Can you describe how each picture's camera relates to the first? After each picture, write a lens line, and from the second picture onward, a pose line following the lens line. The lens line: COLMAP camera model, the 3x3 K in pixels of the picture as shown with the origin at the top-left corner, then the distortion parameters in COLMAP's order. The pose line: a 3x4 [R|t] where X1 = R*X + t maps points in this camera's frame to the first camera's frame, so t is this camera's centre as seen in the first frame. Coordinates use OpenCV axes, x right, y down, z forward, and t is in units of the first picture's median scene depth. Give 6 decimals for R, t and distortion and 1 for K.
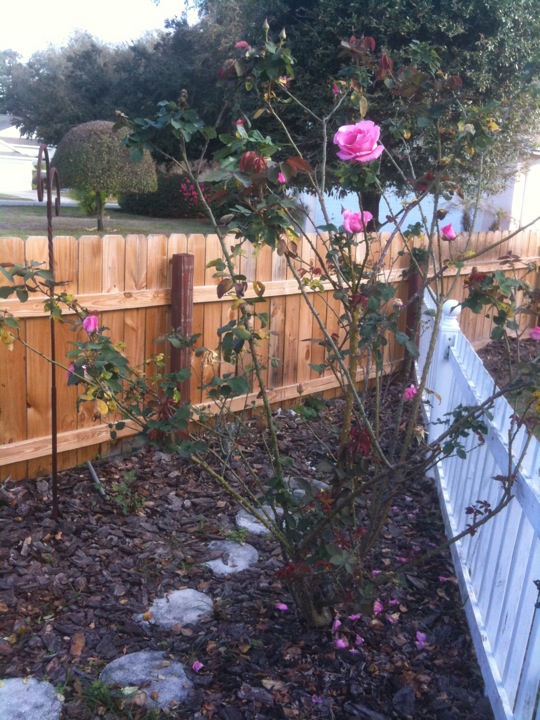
lens RADIAL K [[693.3, 0, 270.0], [0, 693.3, 360.0], [0, 0, 1]] dist [0.071999, -0.263524]
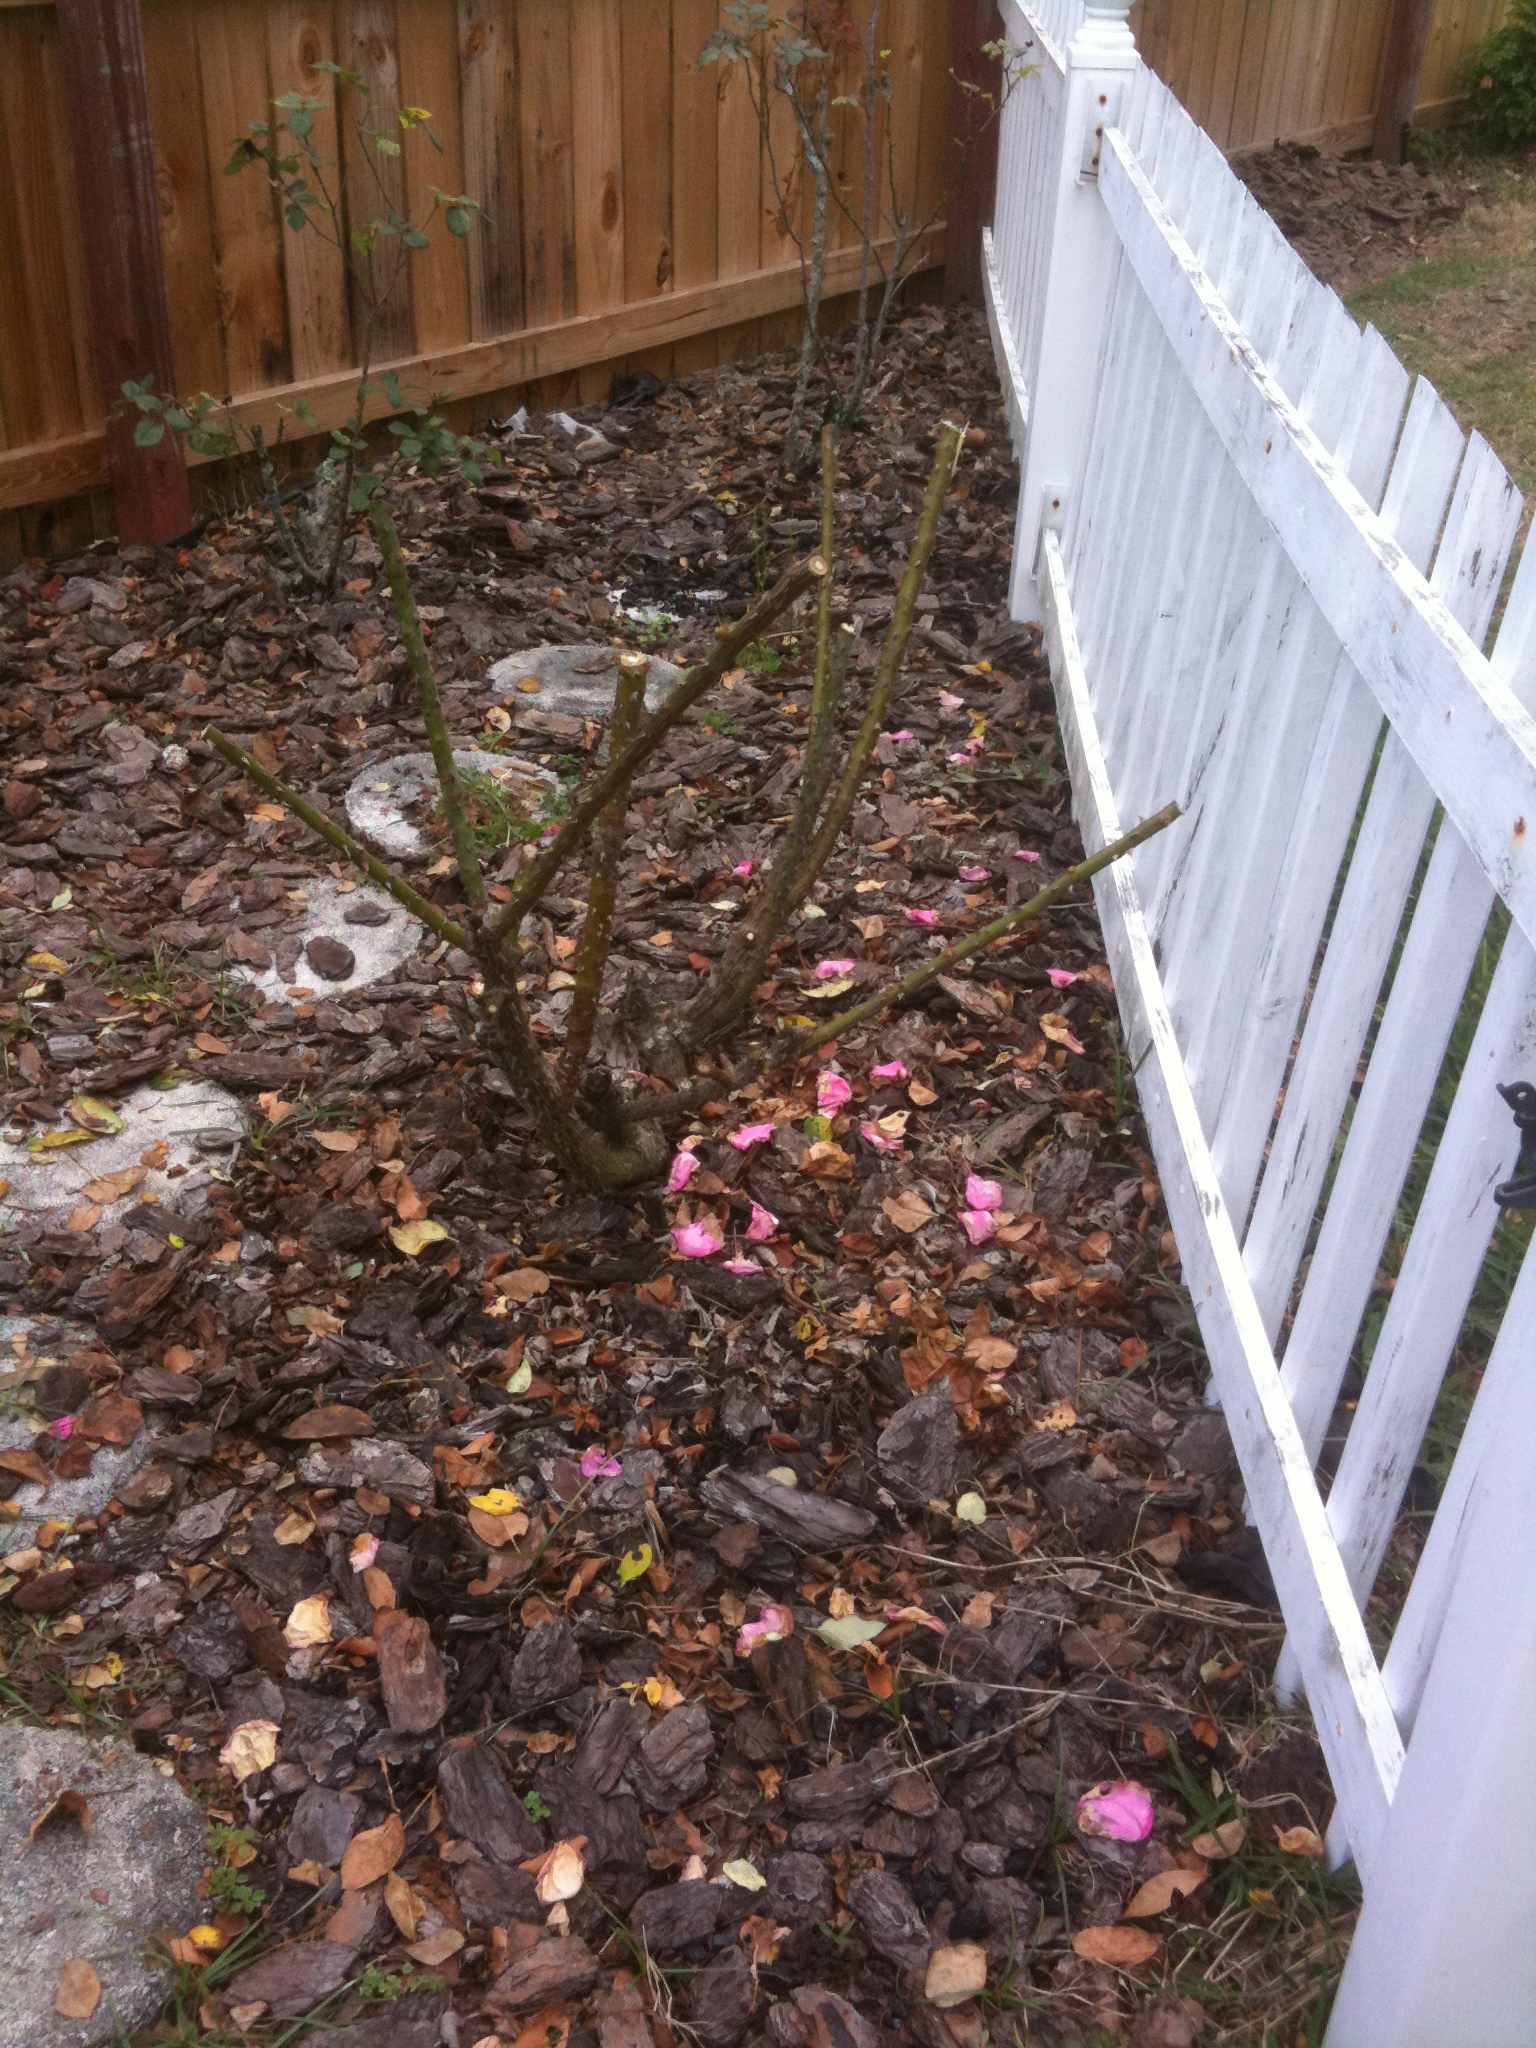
lens RADIAL K [[1972.0, 0, 768.0], [0, 1972.0, 1024.0], [0, 0, 1]] dist [0.071999, -0.263524]
pose [[0.994506, -0.064322, 0.082585, 0.068239], [0.031483, 0.936203, 0.350045, 0.051300], [-0.099832, -0.345522, 0.933085, 0.283855]]
